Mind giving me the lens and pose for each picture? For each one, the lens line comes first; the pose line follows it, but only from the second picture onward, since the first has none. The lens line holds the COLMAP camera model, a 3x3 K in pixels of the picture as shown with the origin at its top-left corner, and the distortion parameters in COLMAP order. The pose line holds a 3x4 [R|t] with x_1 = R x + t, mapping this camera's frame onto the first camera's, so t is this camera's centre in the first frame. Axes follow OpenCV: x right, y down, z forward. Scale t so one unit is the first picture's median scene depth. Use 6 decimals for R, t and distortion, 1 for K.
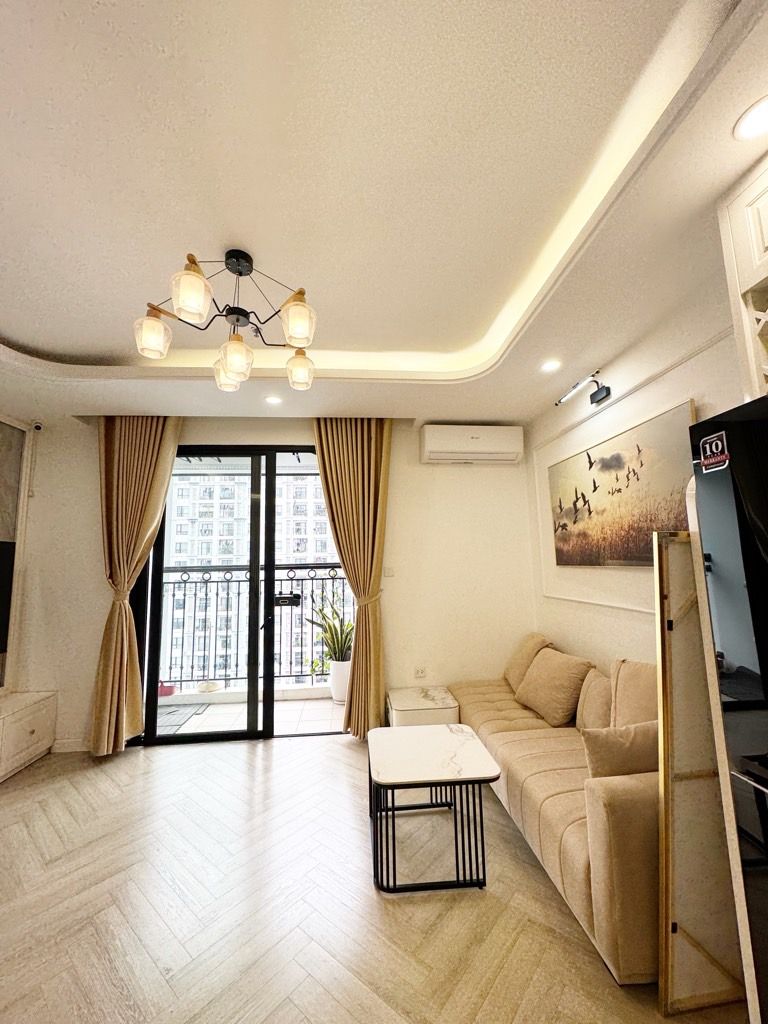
lens RADIAL K [[403.9, 0, 388.0], [0, 403.9, 511.7], [0, 0, 1]] dist [-0.003439, -0.000667]
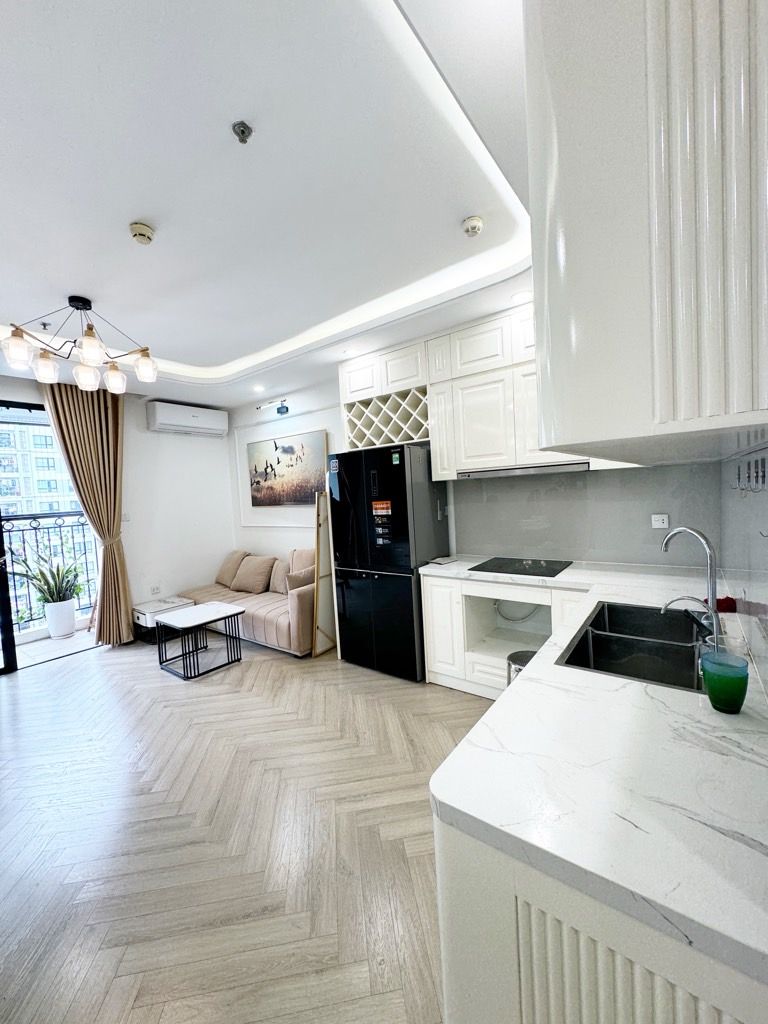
lens RADIAL K [[403.9, 0, 384.0], [0, 403.9, 513.5], [0, 0, 1]] dist [-0.003439, -0.000667]
pose [[0.674734, -0.057391, 0.735826, -0.518975], [-0.051892, 0.990816, 0.124863, -0.084036], [-0.736234, -0.122433, 0.665559, -0.580931]]
